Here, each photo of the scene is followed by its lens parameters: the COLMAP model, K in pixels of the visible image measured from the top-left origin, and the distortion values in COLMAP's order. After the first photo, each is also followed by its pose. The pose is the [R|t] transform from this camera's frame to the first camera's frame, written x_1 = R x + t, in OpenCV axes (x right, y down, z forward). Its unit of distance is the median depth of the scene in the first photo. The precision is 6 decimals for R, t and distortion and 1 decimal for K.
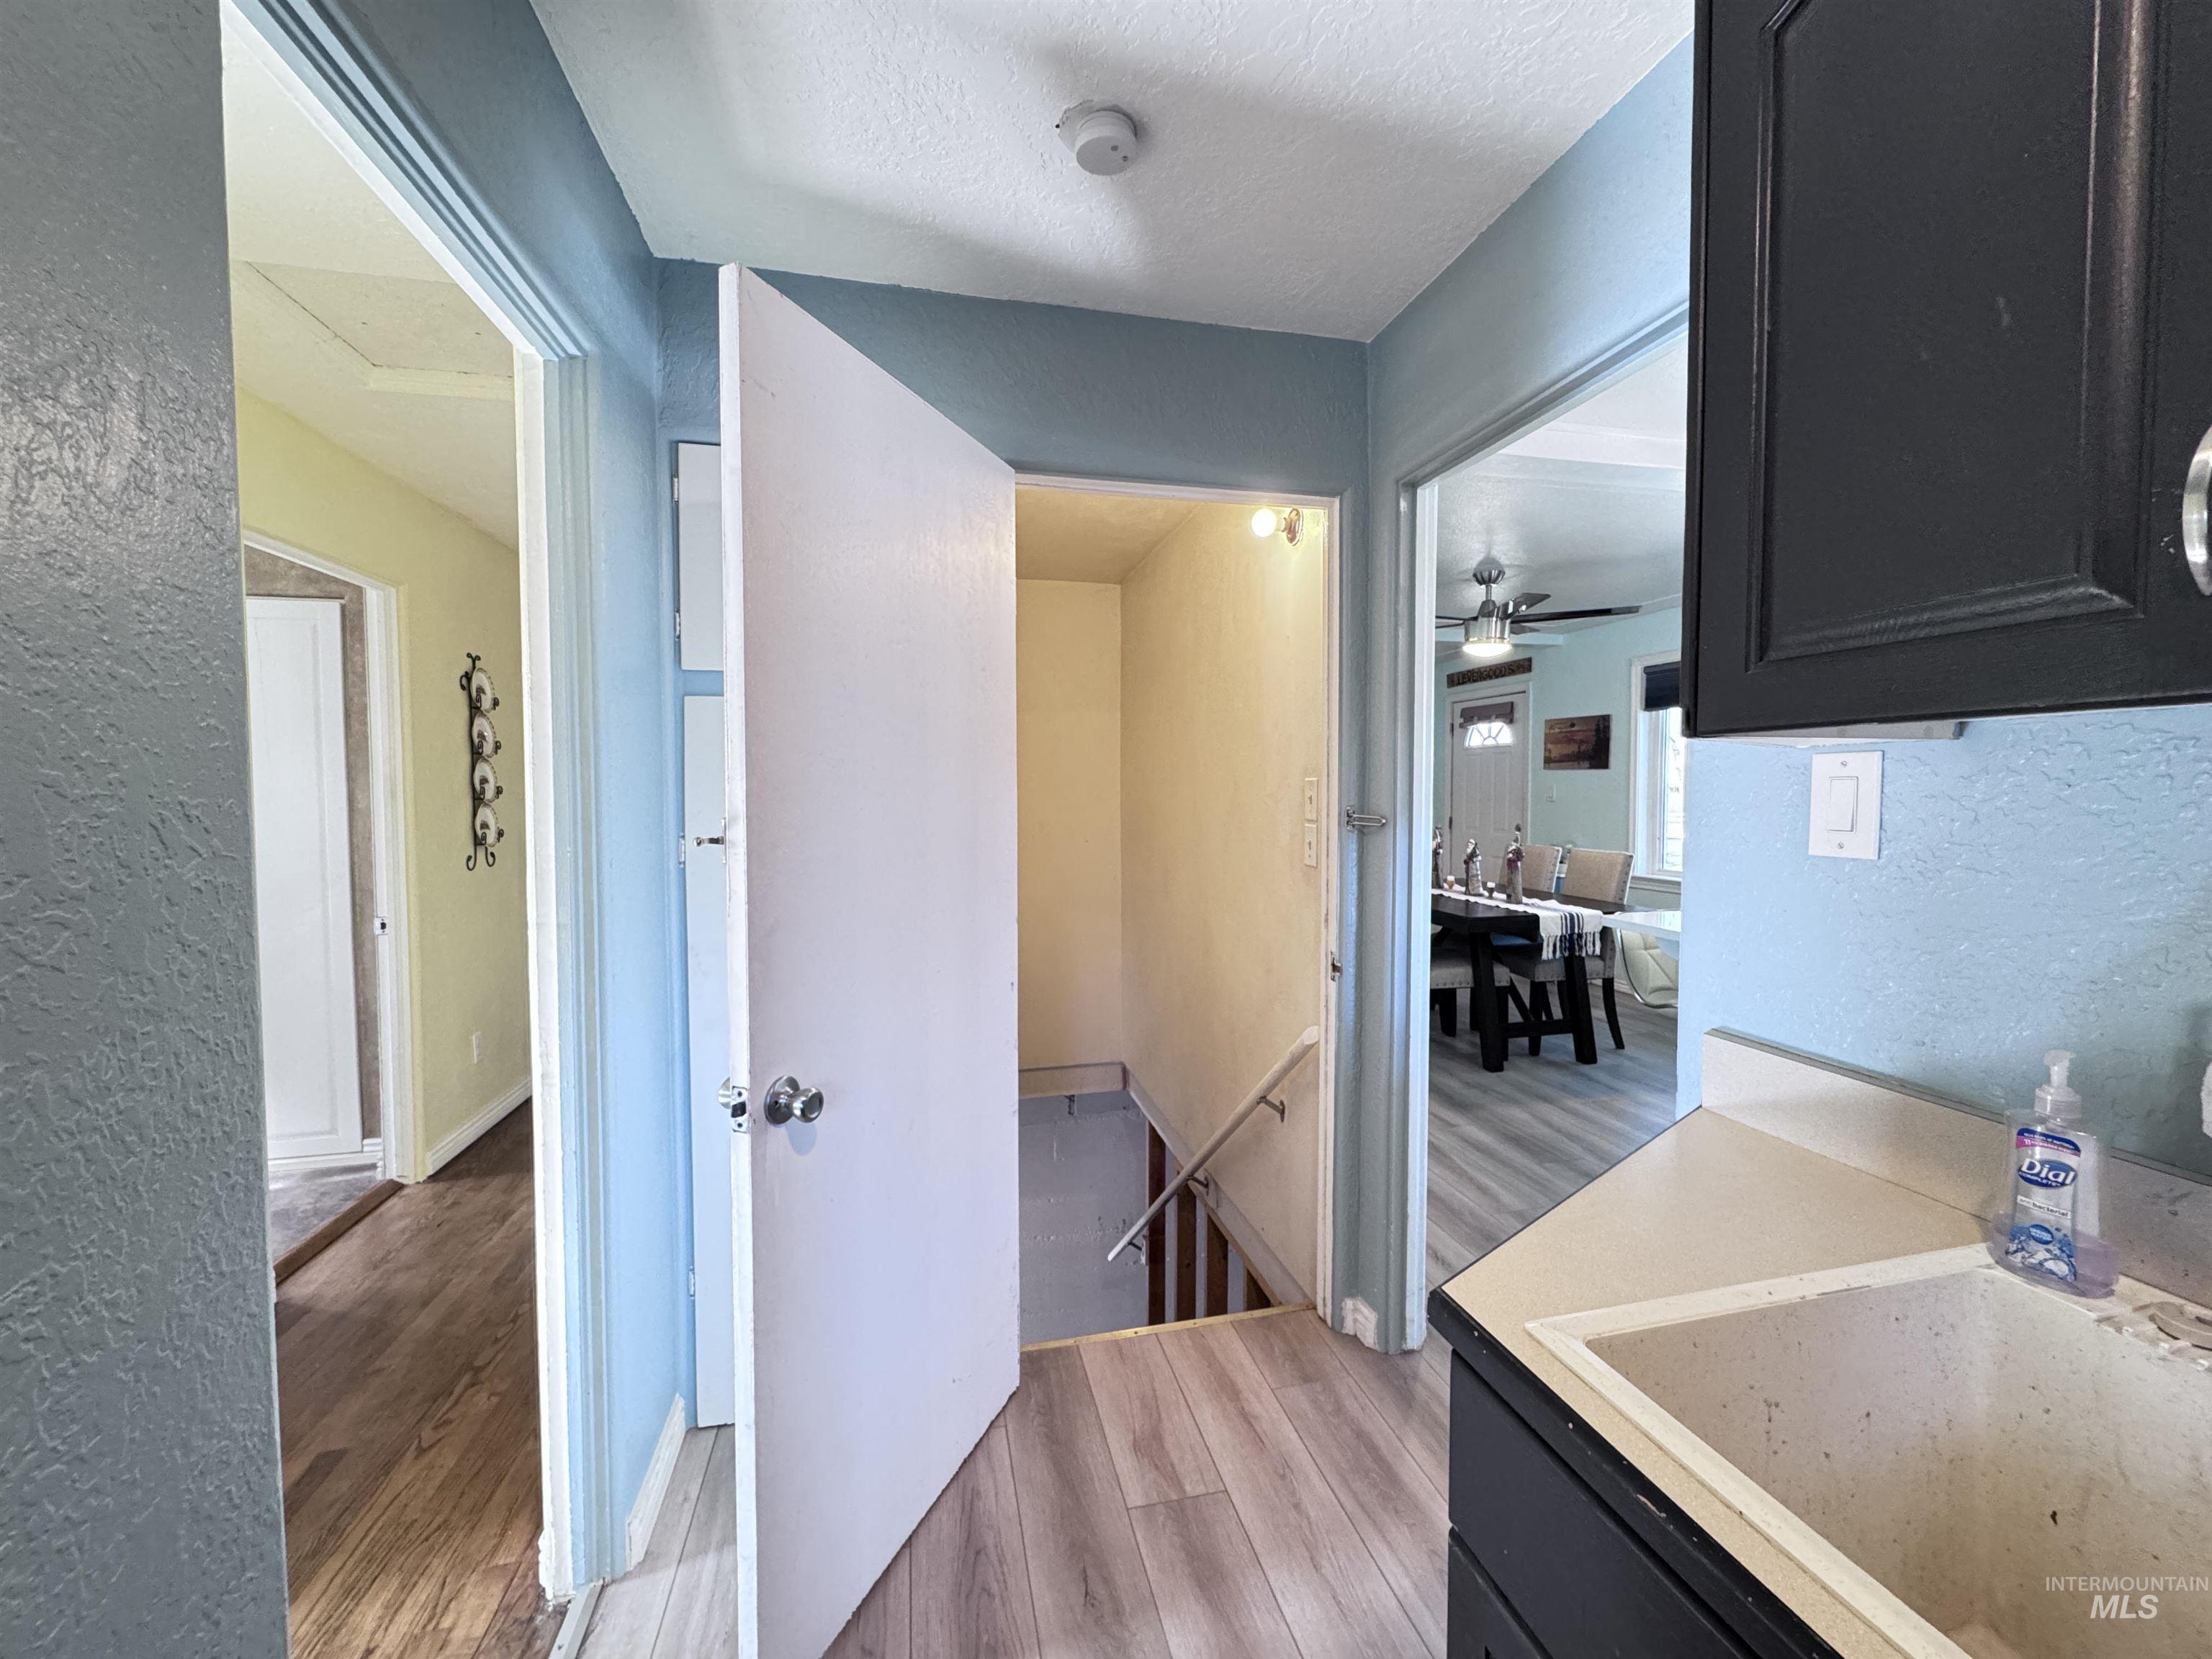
lens RADIAL K [[885.6, 0, 1106.0], [0, 885.6, 829.5], [0, 0, 1]] dist [-0.000648, 0.000229]
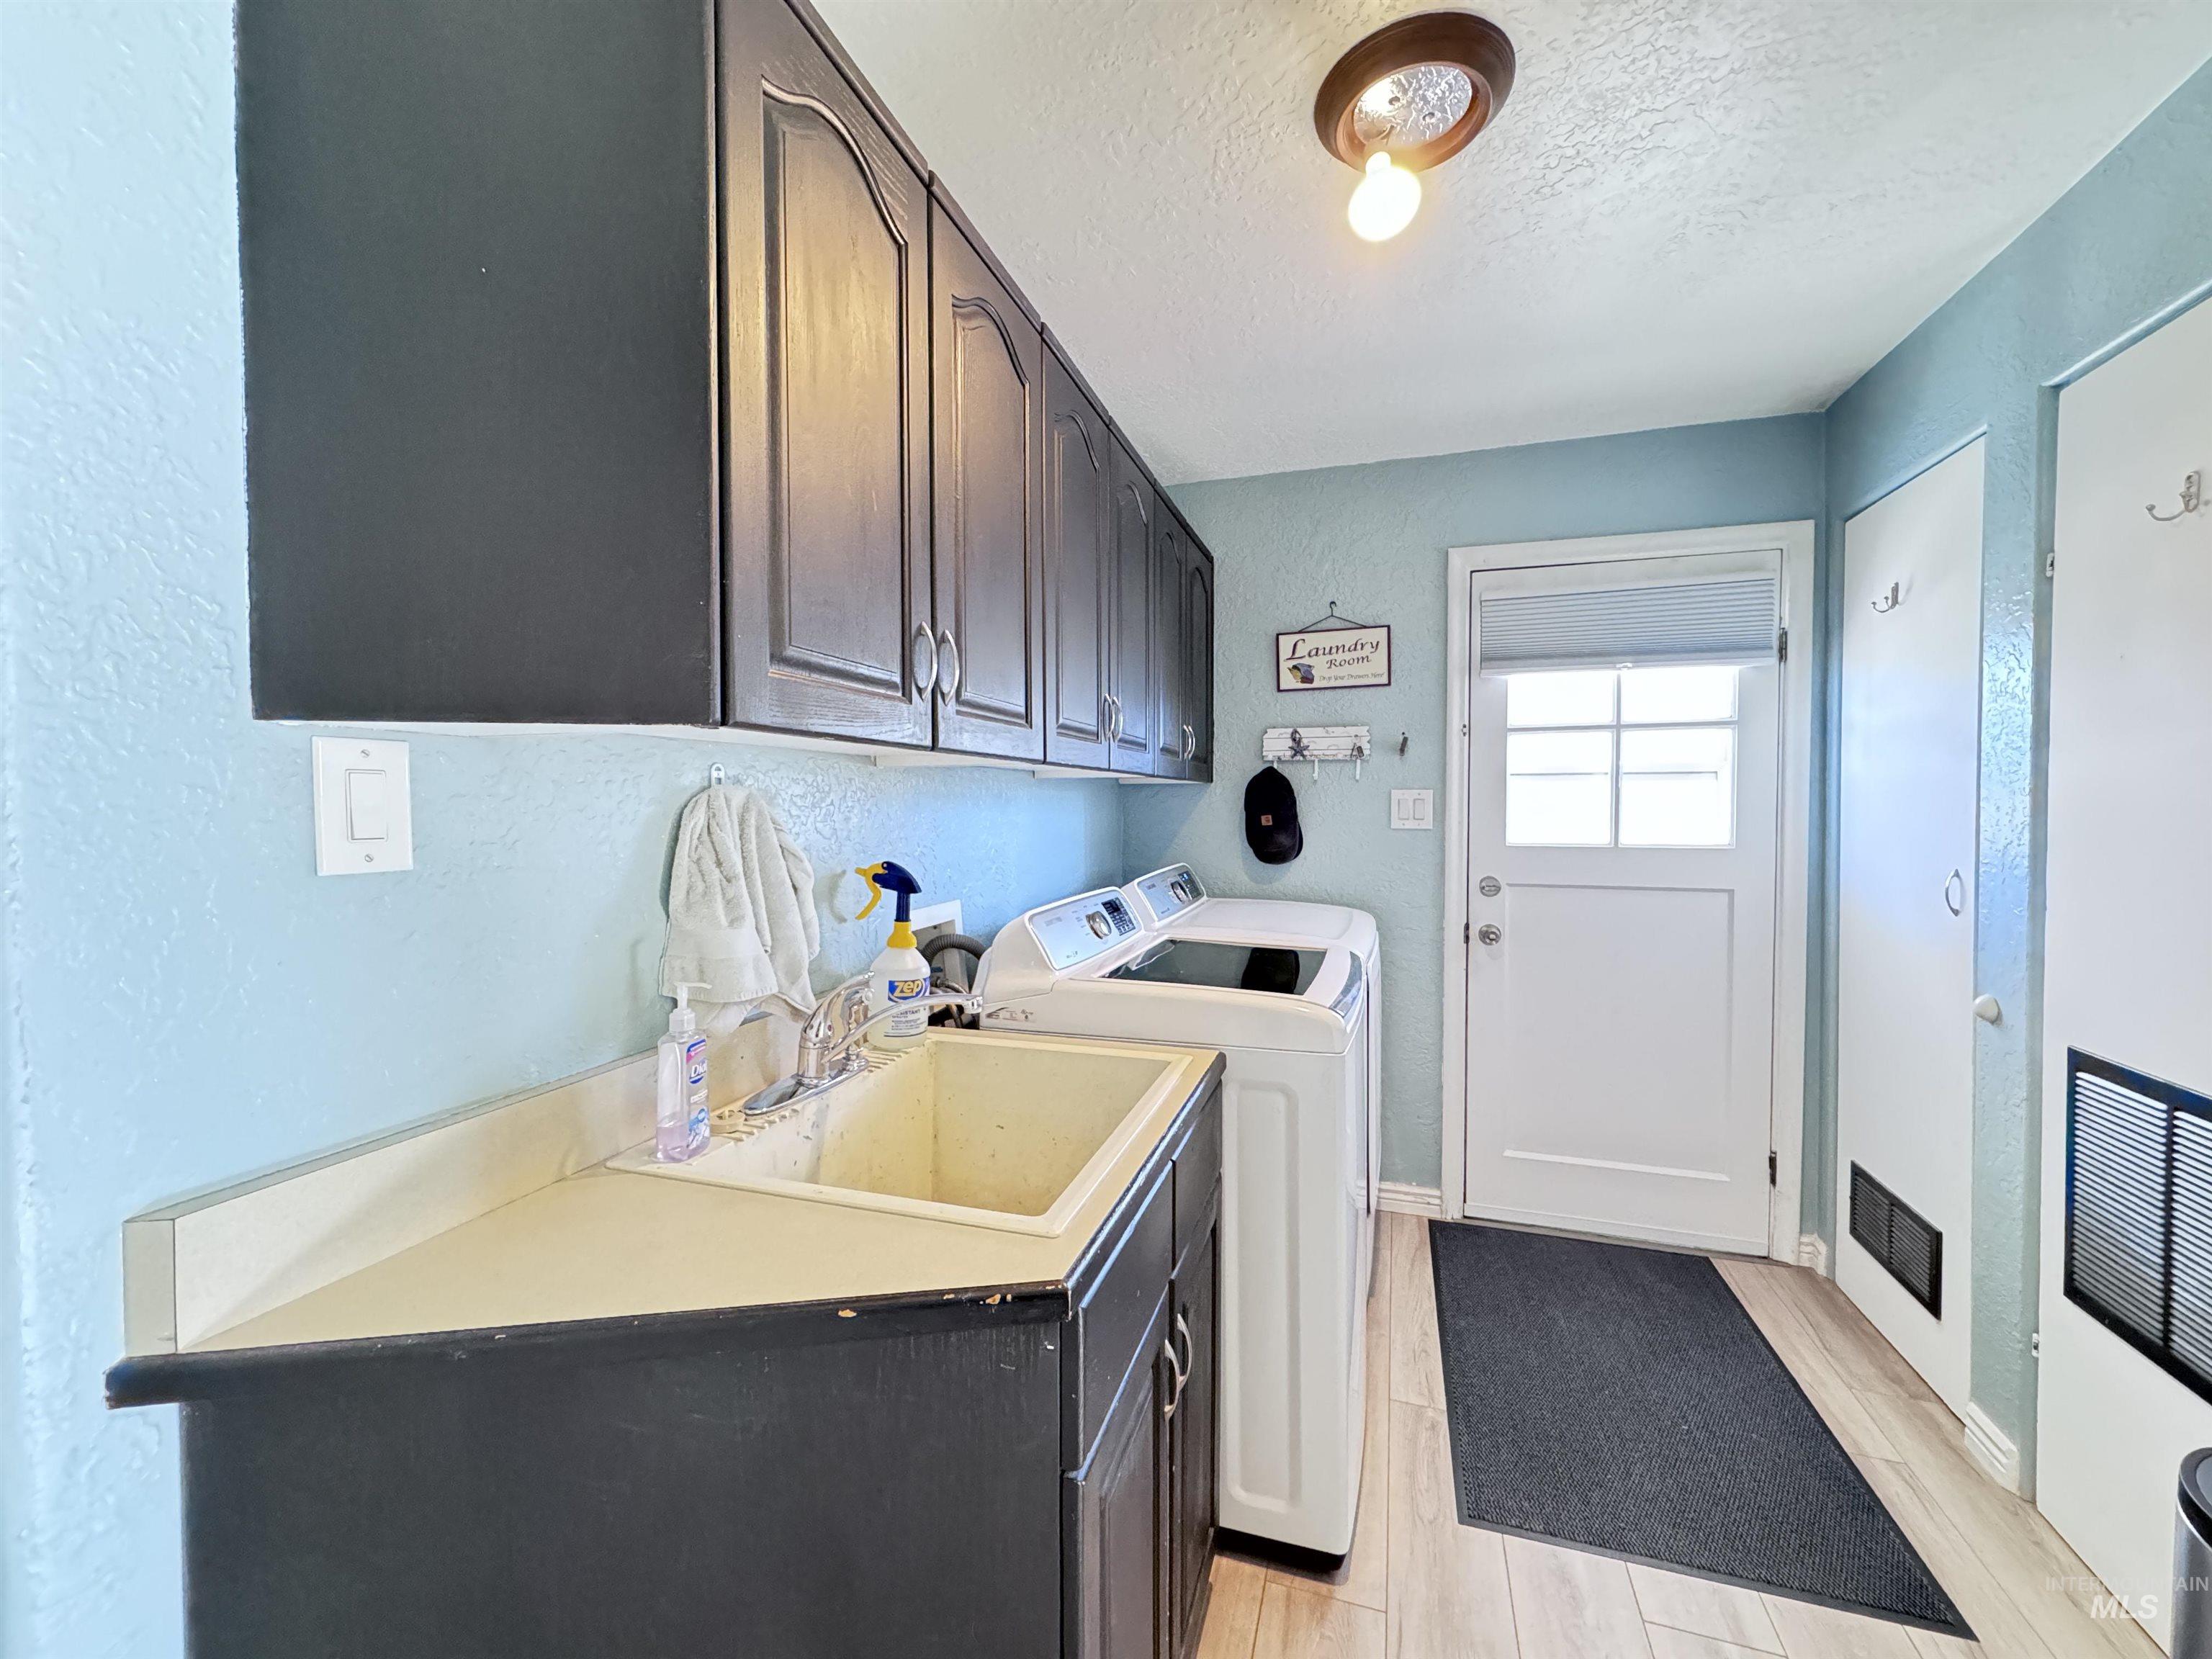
lens RADIAL K [[885.6, 0, 1106.0], [0, 885.6, 829.5], [0, 0, 1]] dist [-0.000648, 0.000229]
pose [[-0.858915, -0.004364, 0.512099, -0.135677], [0.030228, 0.997788, 0.059202, -0.034564], [-0.511225, 0.066329, -0.856884, 1.387879]]
